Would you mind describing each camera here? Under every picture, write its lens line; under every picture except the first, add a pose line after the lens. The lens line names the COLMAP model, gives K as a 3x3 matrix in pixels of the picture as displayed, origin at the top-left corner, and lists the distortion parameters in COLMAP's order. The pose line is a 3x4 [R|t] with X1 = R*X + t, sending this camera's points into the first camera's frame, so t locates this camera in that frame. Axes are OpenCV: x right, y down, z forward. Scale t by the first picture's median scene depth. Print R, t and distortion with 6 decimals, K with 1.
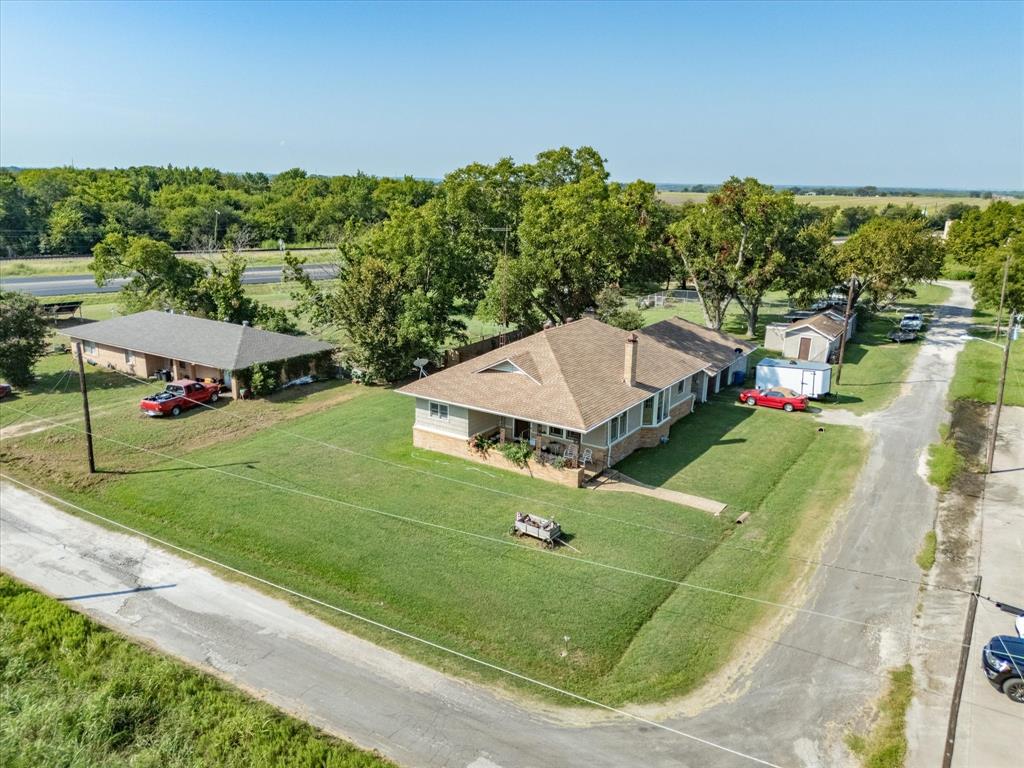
lens RADIAL K [[751.7, 0, 515.6], [0, 751.7, 380.9], [0, 0, 1]] dist [0.075808, -0.084311]
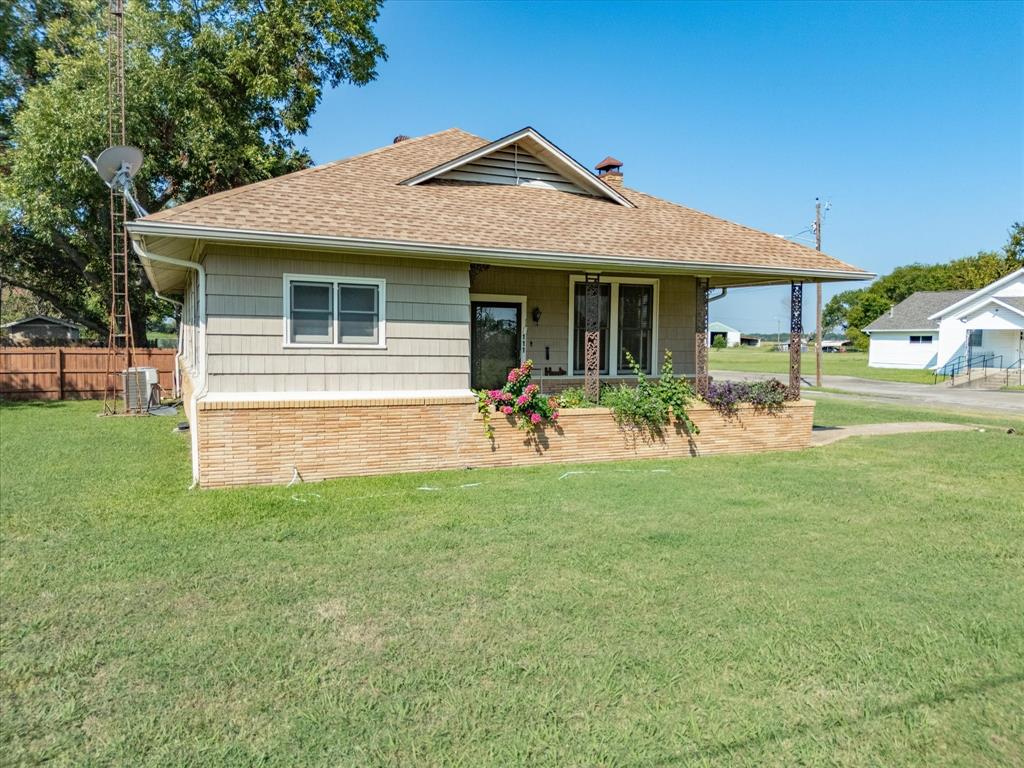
lens RADIAL K [[751.7, 0, 515.6], [0, 751.7, 380.9], [0, 0, 1]] dist [0.075808, -0.084311]
pose [[0.545207, -0.061132, 0.836070, -0.287267], [0.211564, 0.975088, -0.066666, 0.093889], [-0.811166, 0.213229, 0.544558, 0.825451]]
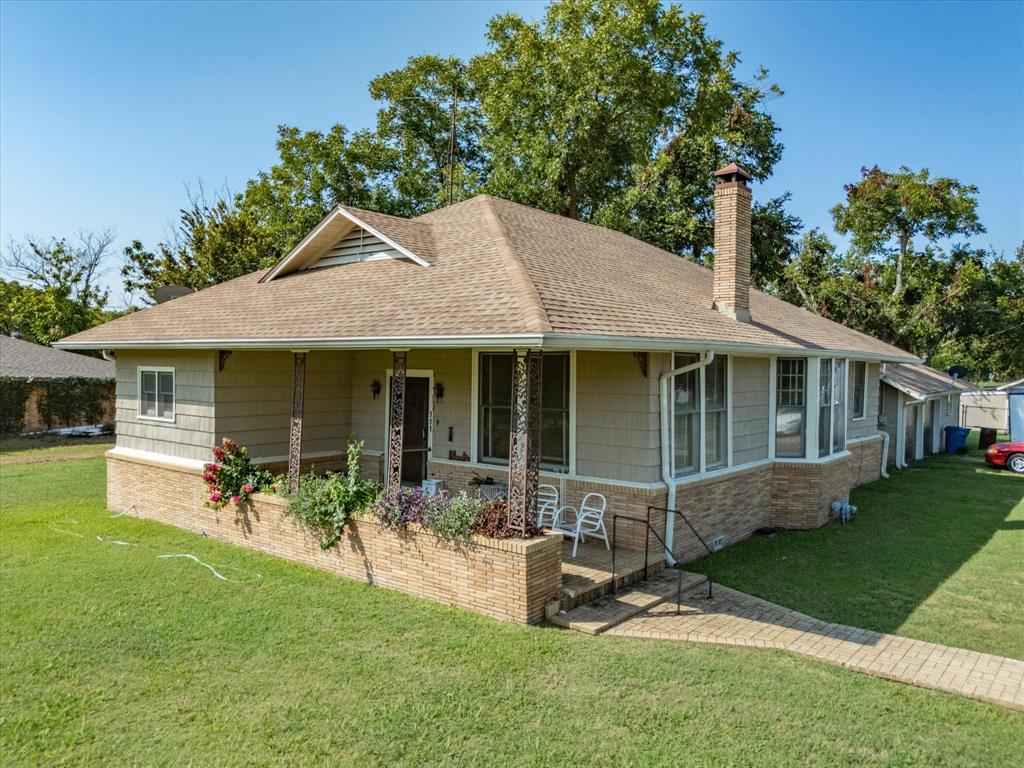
lens RADIAL K [[751.7, 0, 515.6], [0, 751.7, 380.9], [0, 0, 1]] dist [0.075808, -0.084311]
pose [[0.994602, -0.005366, -0.103625, 0.094238], [-0.019471, 0.971271, -0.237177, 0.113584], [0.101921, 0.237915, 0.965924, 0.693636]]
